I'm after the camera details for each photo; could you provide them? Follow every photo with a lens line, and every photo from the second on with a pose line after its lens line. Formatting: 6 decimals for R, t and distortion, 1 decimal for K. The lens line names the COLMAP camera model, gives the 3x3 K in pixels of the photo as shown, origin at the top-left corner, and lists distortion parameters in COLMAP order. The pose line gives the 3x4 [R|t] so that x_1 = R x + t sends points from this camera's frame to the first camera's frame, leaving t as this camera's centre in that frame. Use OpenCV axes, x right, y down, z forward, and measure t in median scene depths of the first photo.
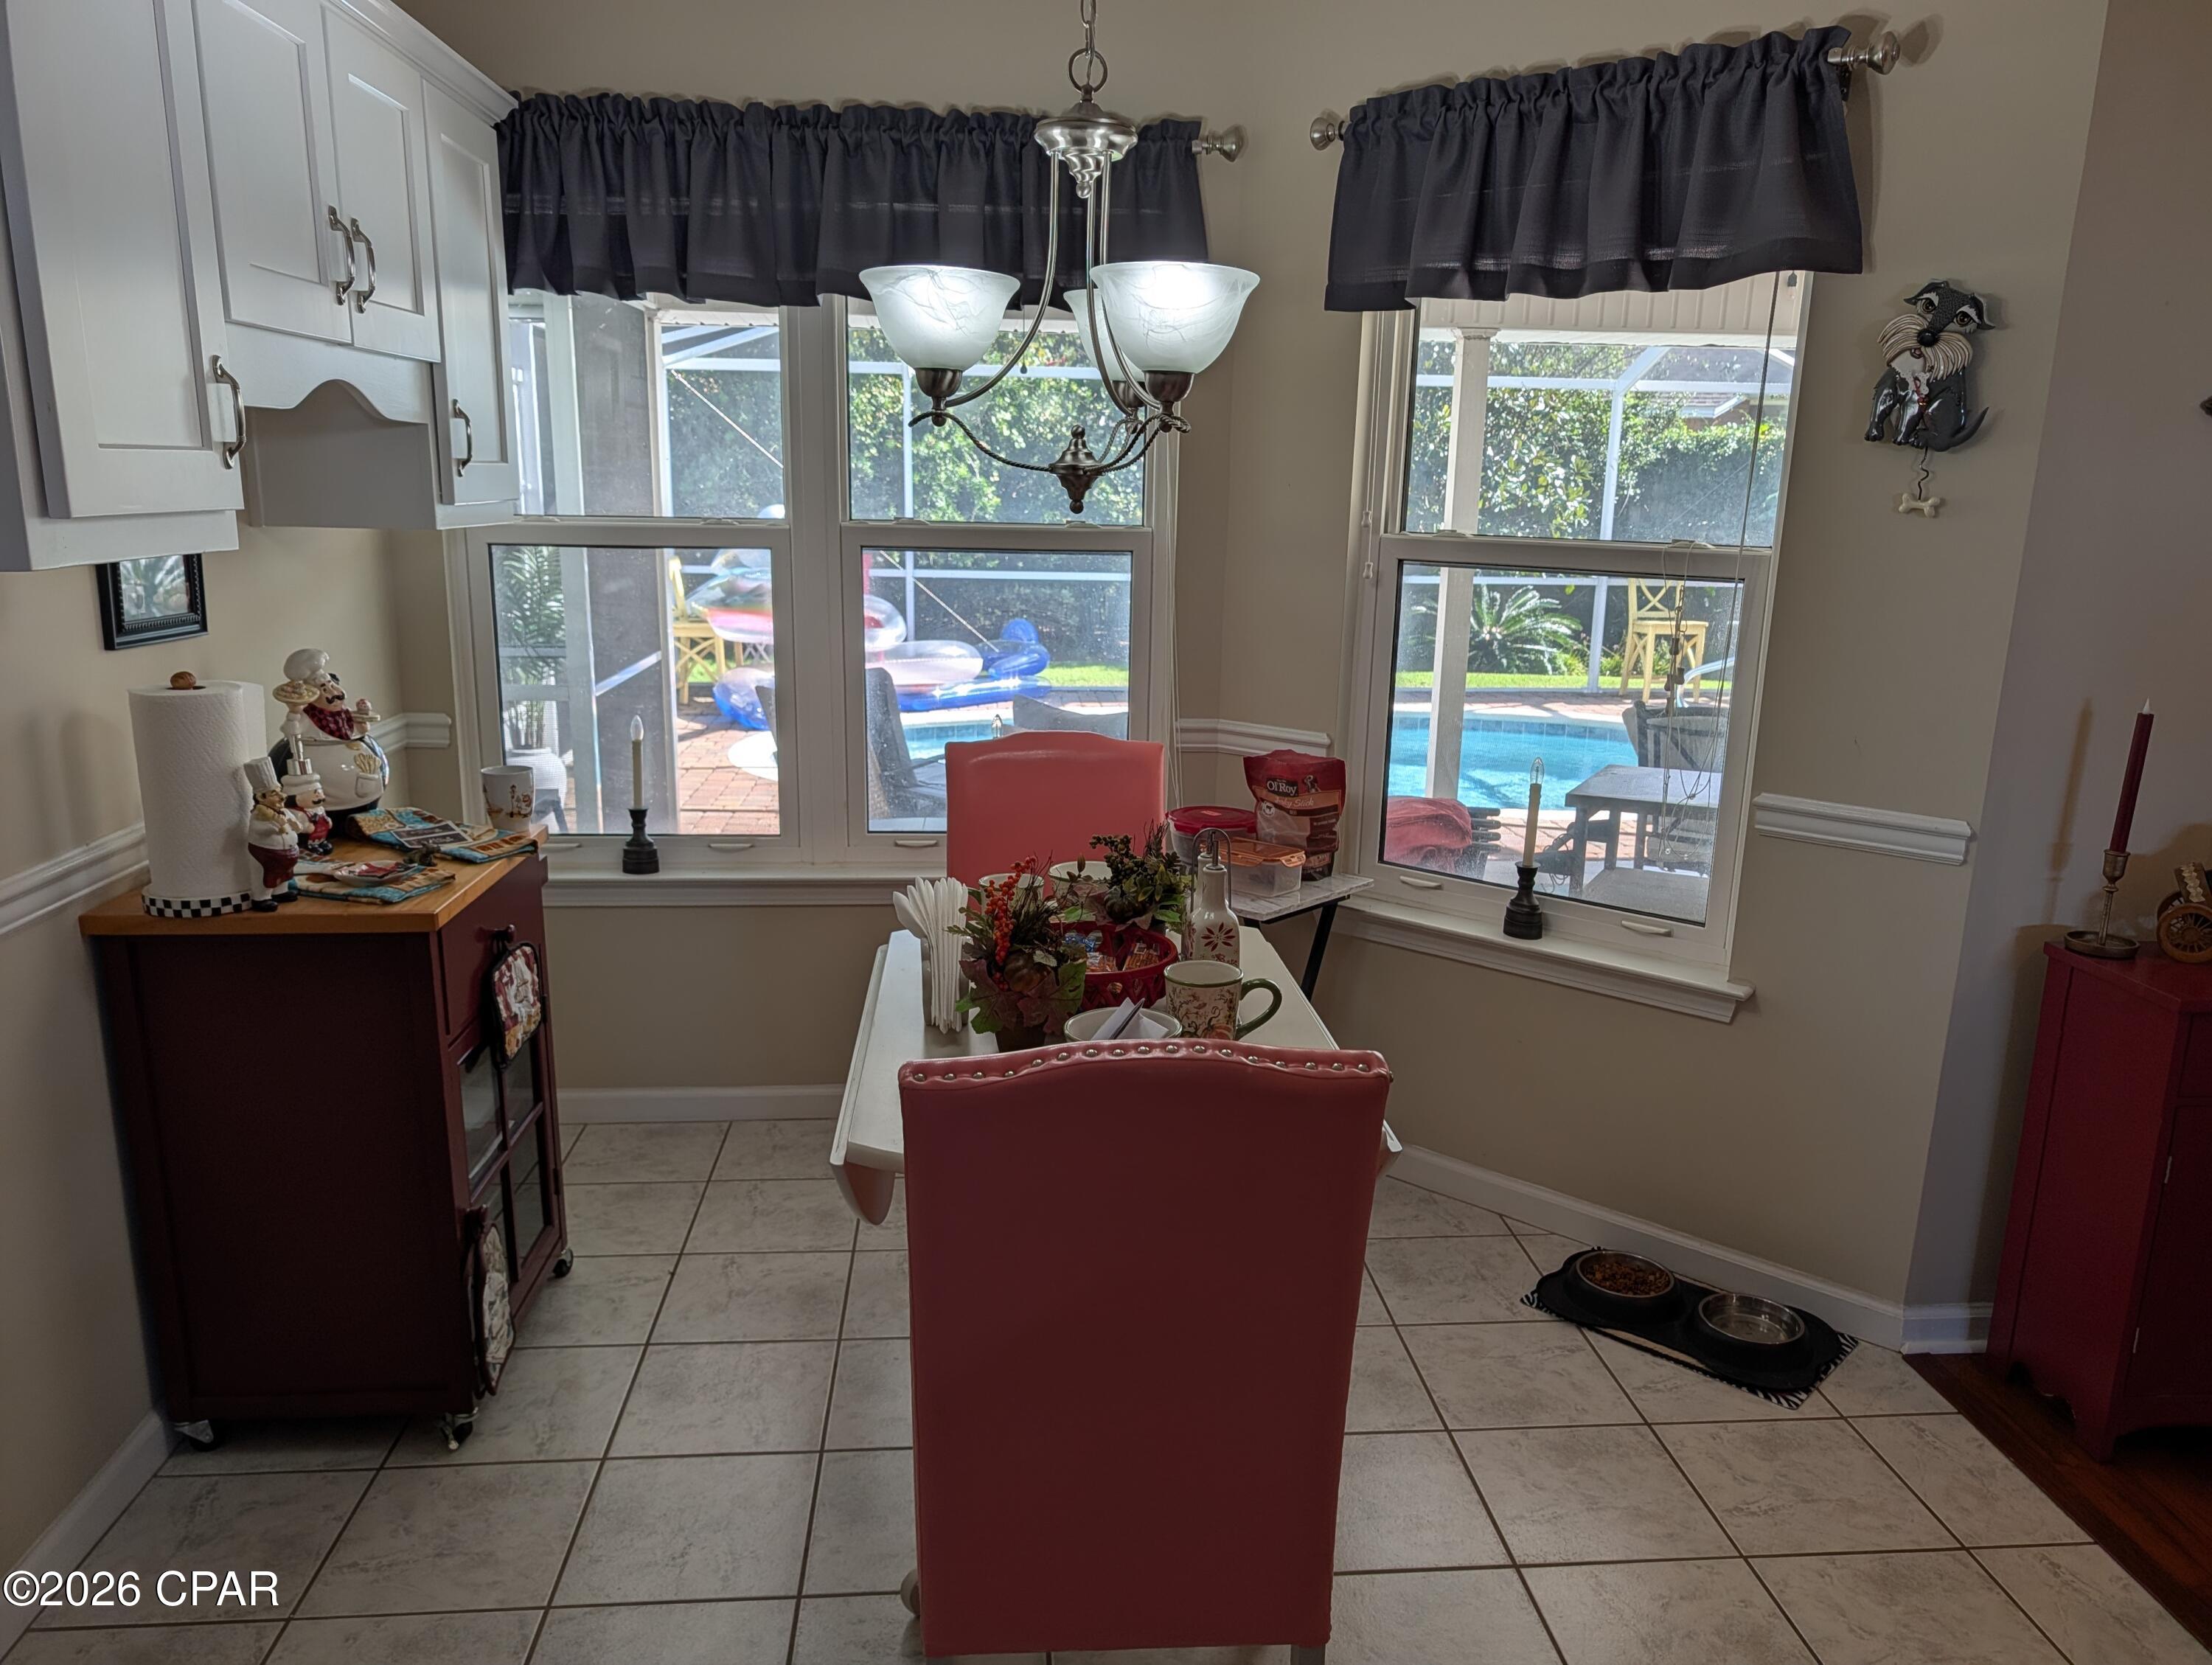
lens RADIAL K [[1608.9, 0, 1113.9], [0, 1608.9, 821.8], [0, 0, 1]] dist [0.022590, -0.006867]
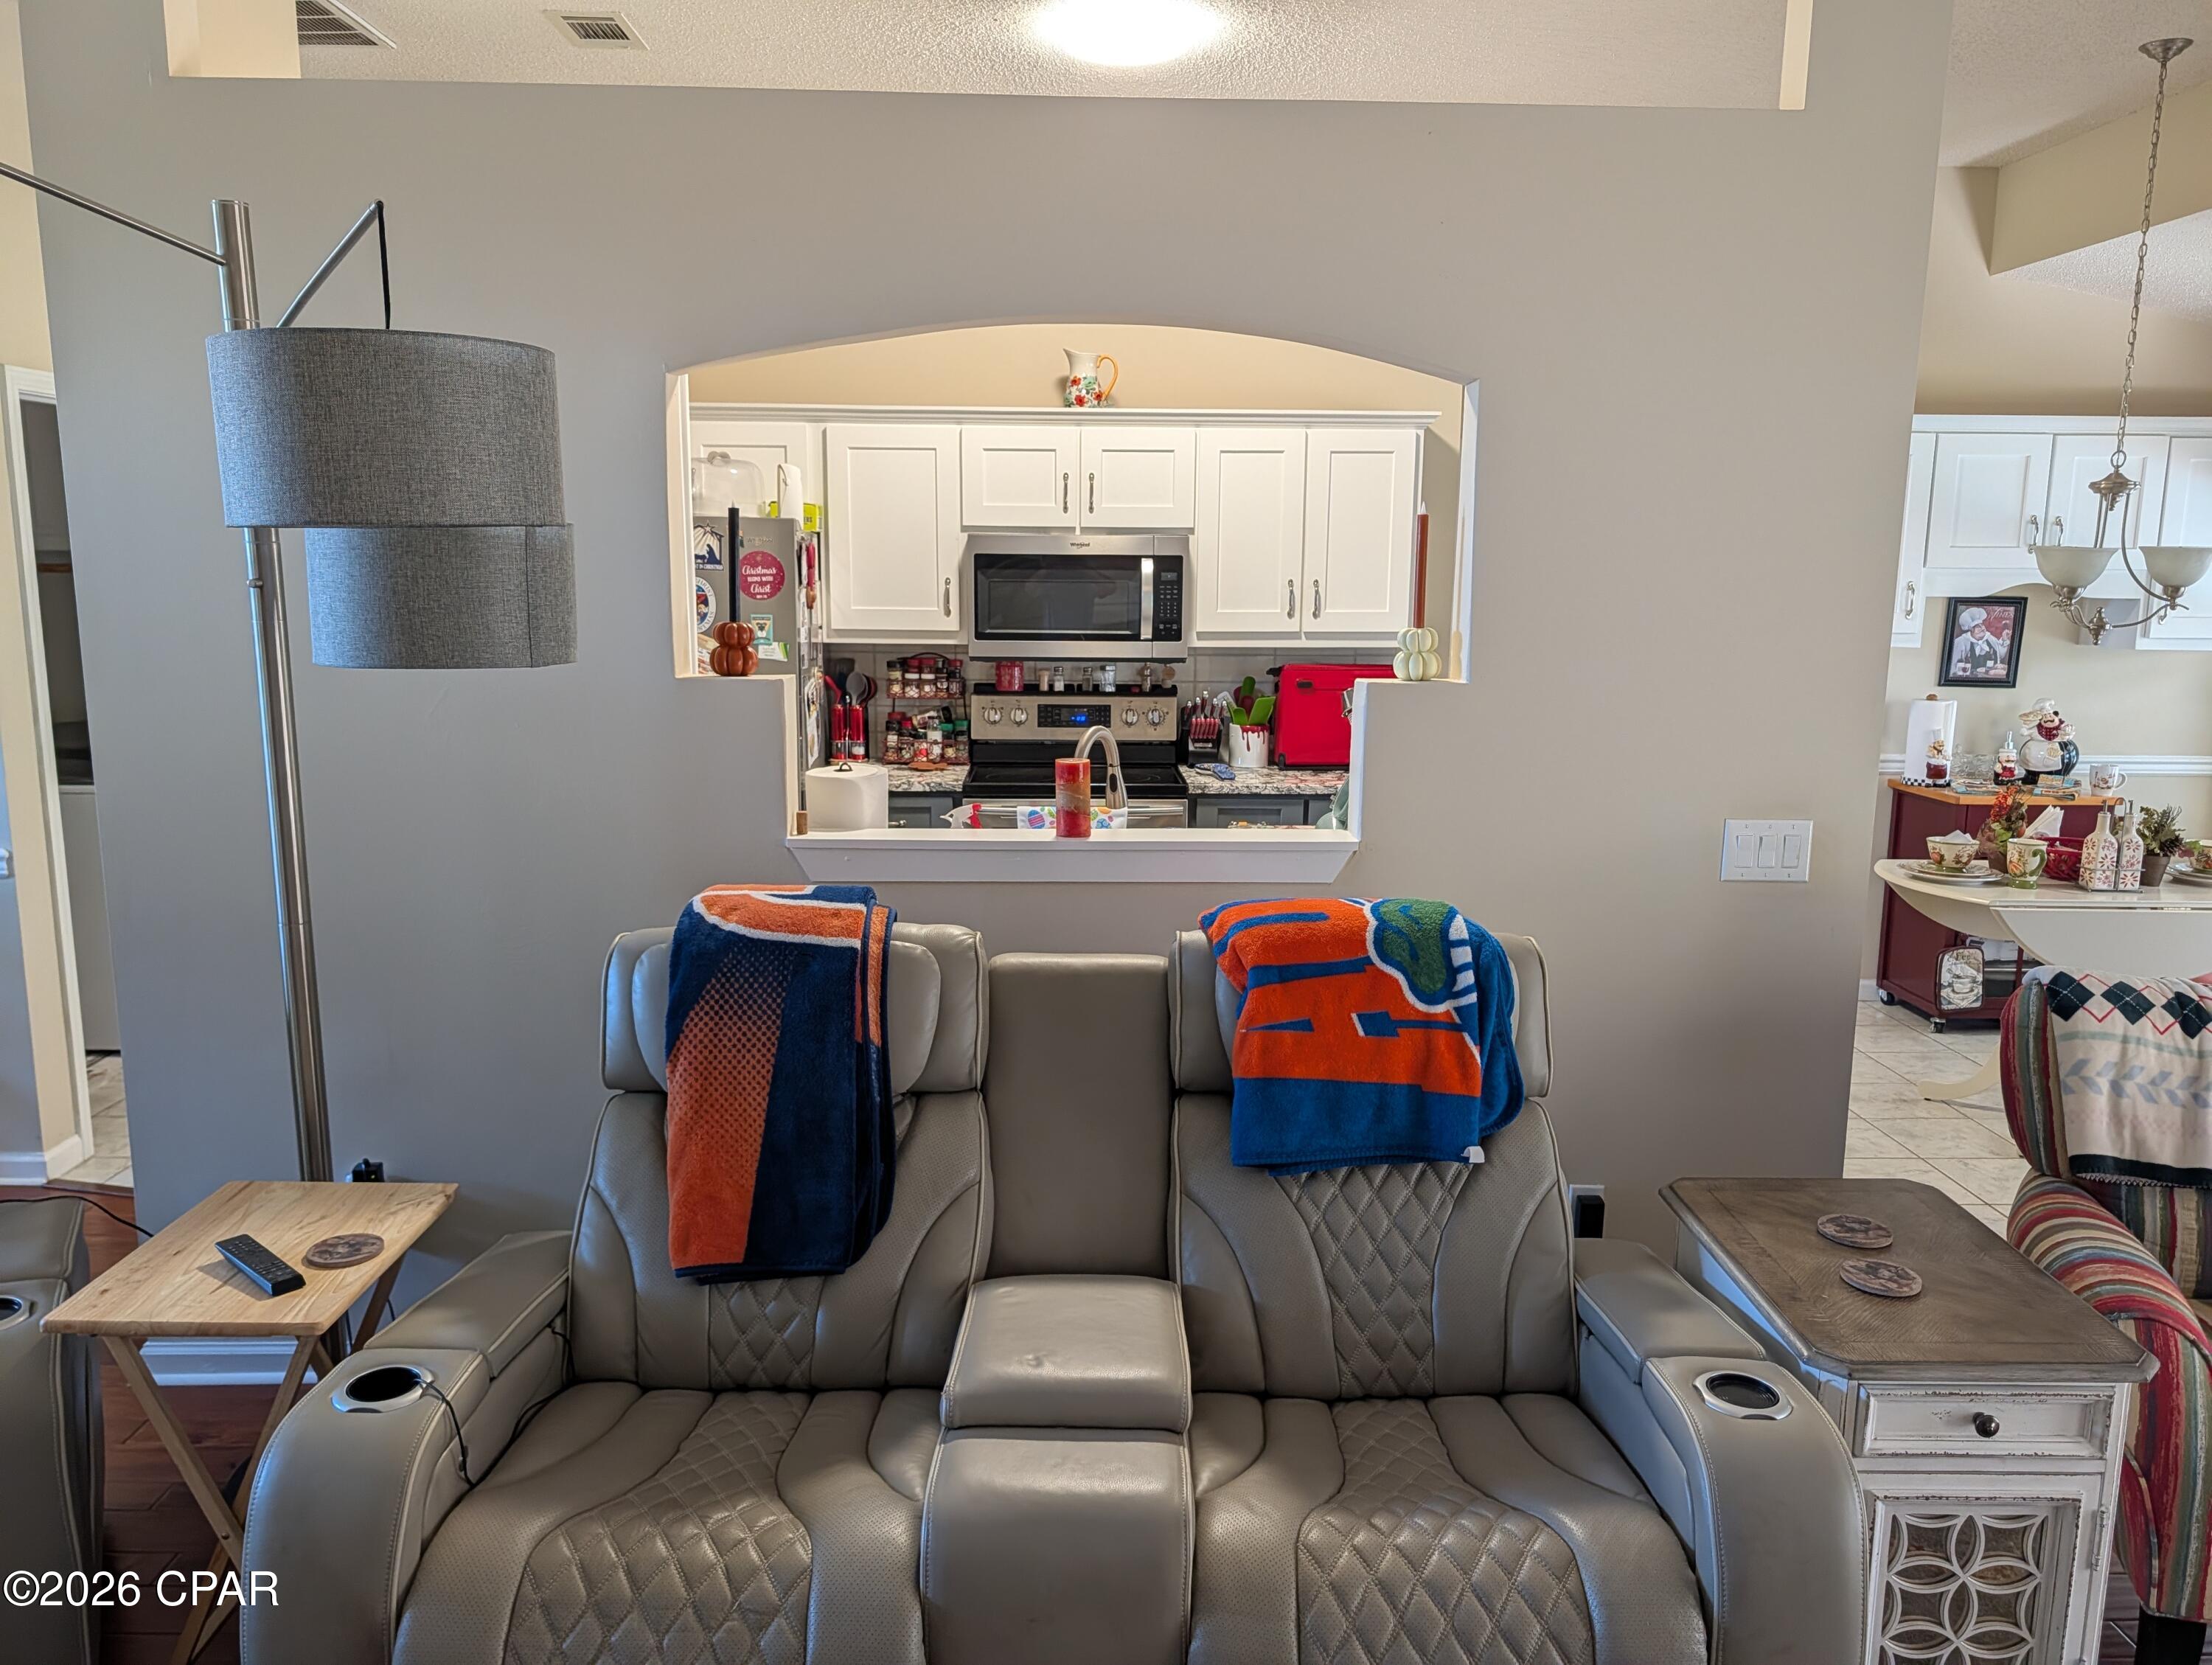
lens RADIAL K [[1608.9, 0, 1113.9], [0, 1608.9, 821.8], [0, 0, 1]] dist [0.022590, -0.006867]
pose [[-0.058252, 0.145026, -0.987712, 1.500906], [-0.223350, 0.962418, 0.154484, -0.003435], [0.972996, 0.229605, -0.023671, -0.137874]]
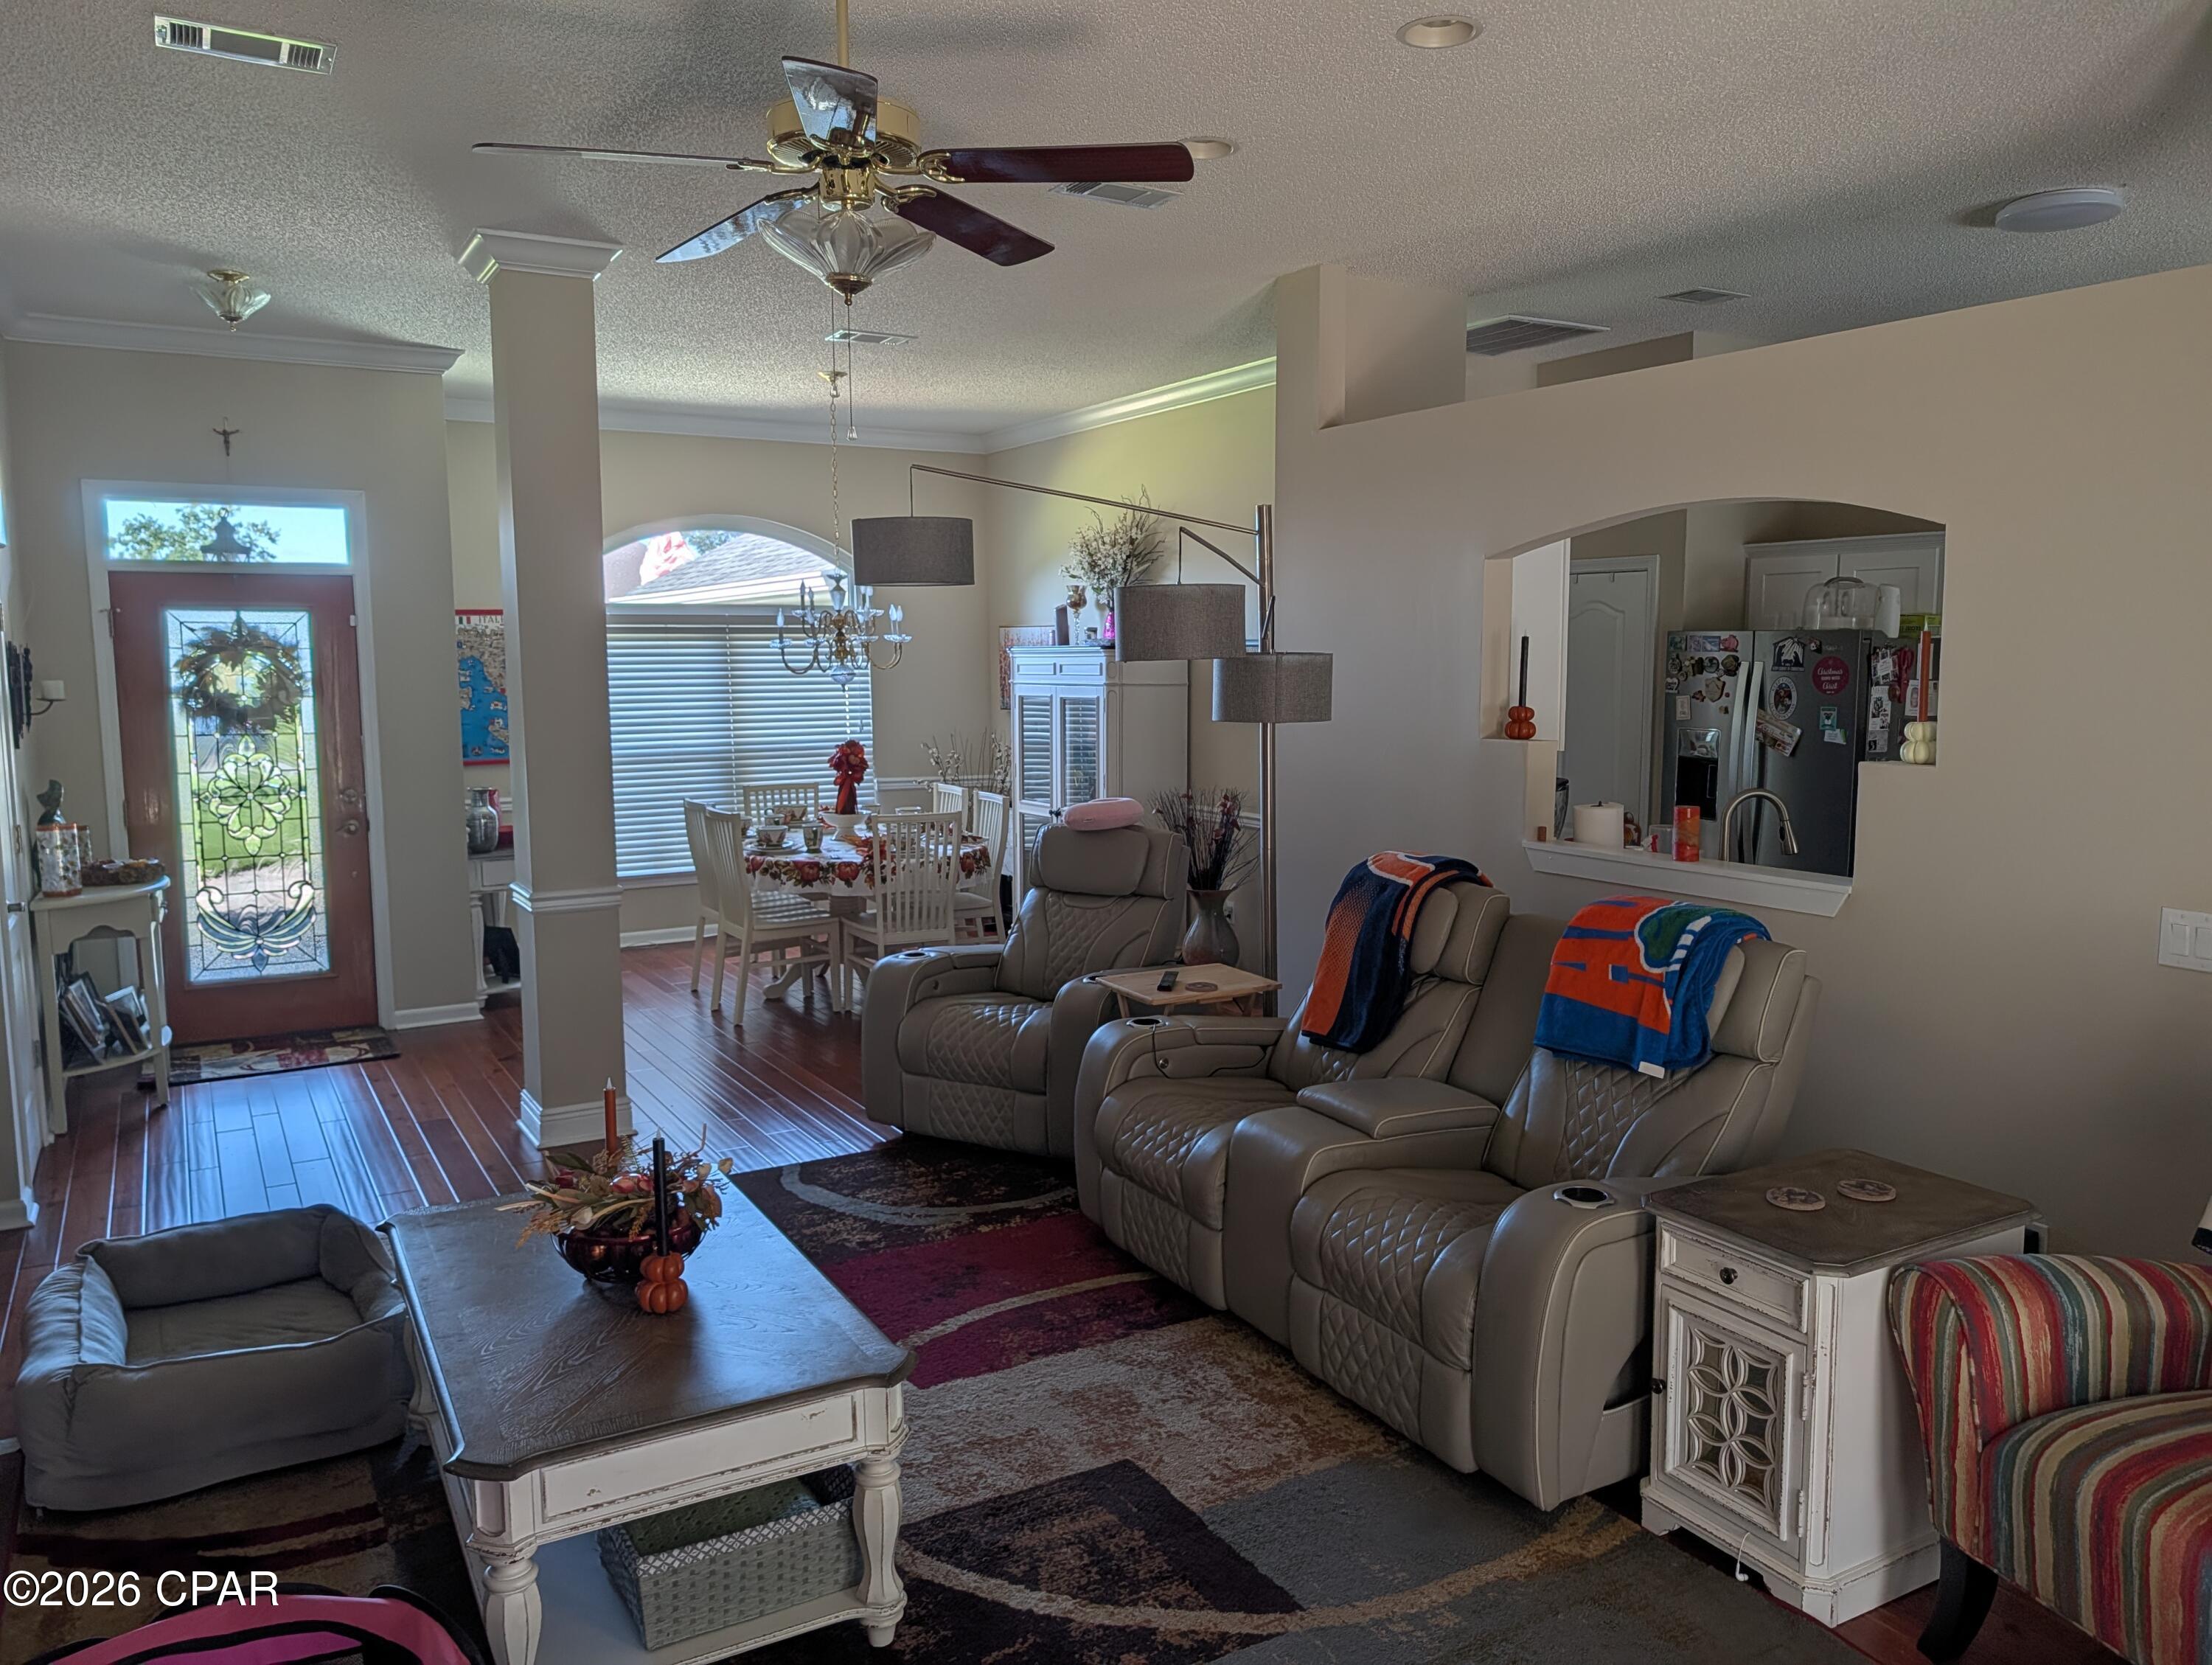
lens RADIAL K [[1608.9, 0, 1113.9], [0, 1608.9, 821.8], [0, 0, 1]] dist [0.022590, -0.006867]
pose [[-0.902245, 0.034170, -0.429867, 1.577401], [-0.101776, 0.951820, 0.289275, -0.228119], [0.419041, 0.304747, -0.855297, 0.815811]]
